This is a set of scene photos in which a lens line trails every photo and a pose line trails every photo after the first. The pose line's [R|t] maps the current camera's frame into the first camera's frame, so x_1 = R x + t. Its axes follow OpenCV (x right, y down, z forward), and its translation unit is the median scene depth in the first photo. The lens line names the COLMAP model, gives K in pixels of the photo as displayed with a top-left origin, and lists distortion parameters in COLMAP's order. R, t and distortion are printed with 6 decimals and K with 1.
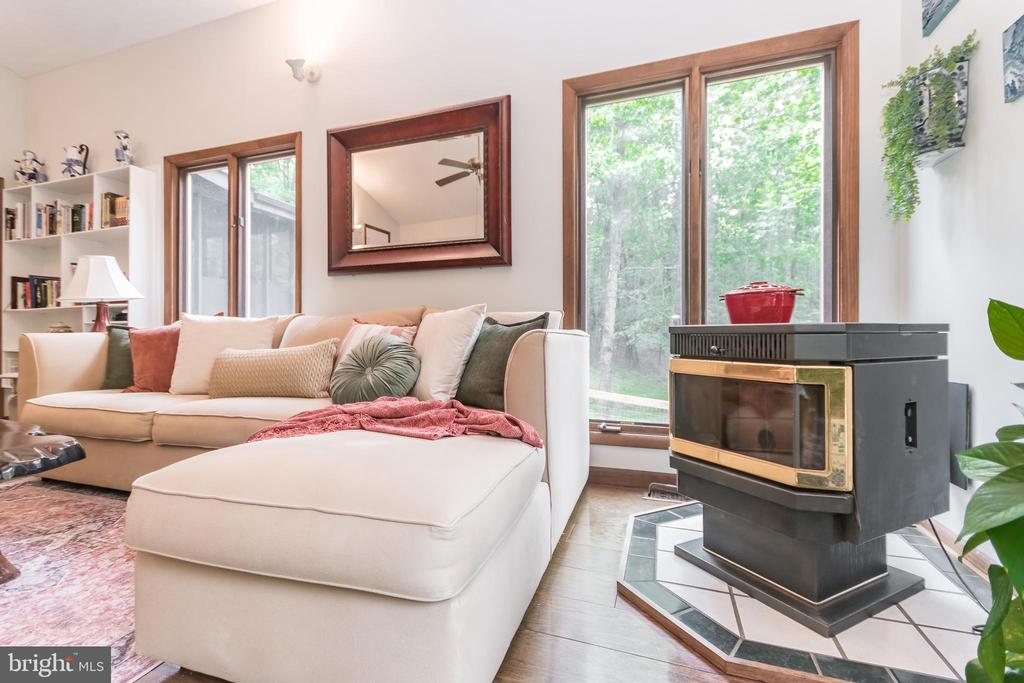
lens RADIAL K [[455.8, 0, 513.2], [0, 455.8, 343.1], [0, 0, 1]] dist [0.001718, 0.001063]
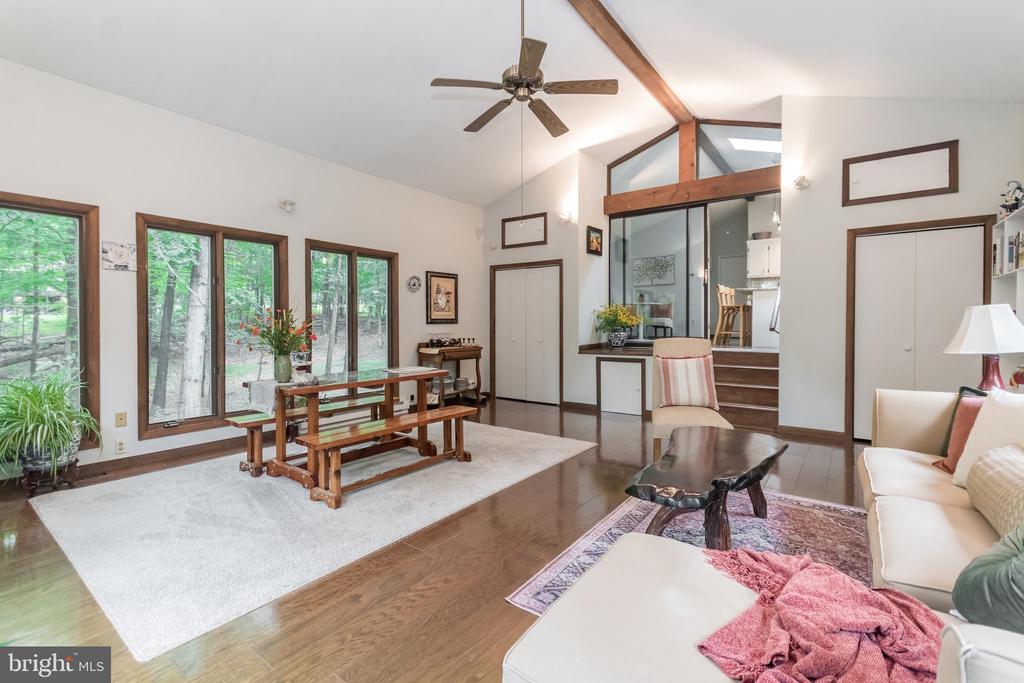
lens RADIAL K [[455.8, 0, 480.8], [0, 455.8, 336.9], [0, 0, 1]] dist [0.001718, 0.001063]
pose [[-0.341878, 0.021638, -0.939495, 0.261246], [0.000315, 0.999737, 0.022911, -0.130898], [0.939744, 0.007537, -0.341795, 0.322064]]
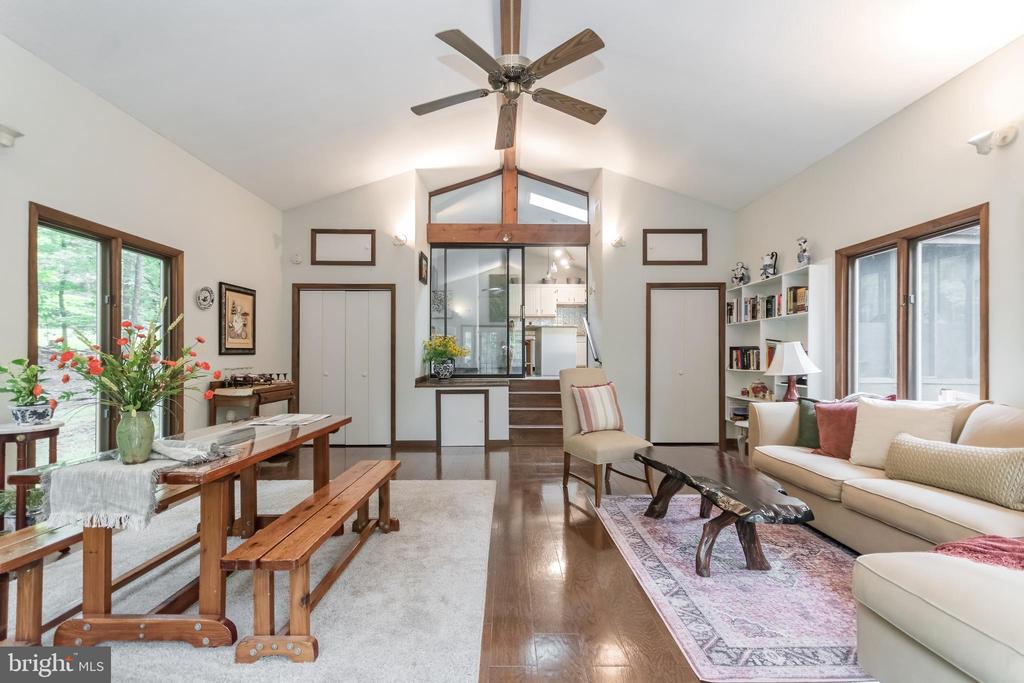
lens RADIAL K [[455.8, 0, 496.2], [0, 455.8, 358.0], [0, 0, 1]] dist [0.001718, 0.001063]
pose [[0.312631, -0.001672, -0.949873, 0.100168], [0.003424, 0.999994, -0.000633, -0.128426], [0.949869, -0.003054, 0.312635, -0.228808]]
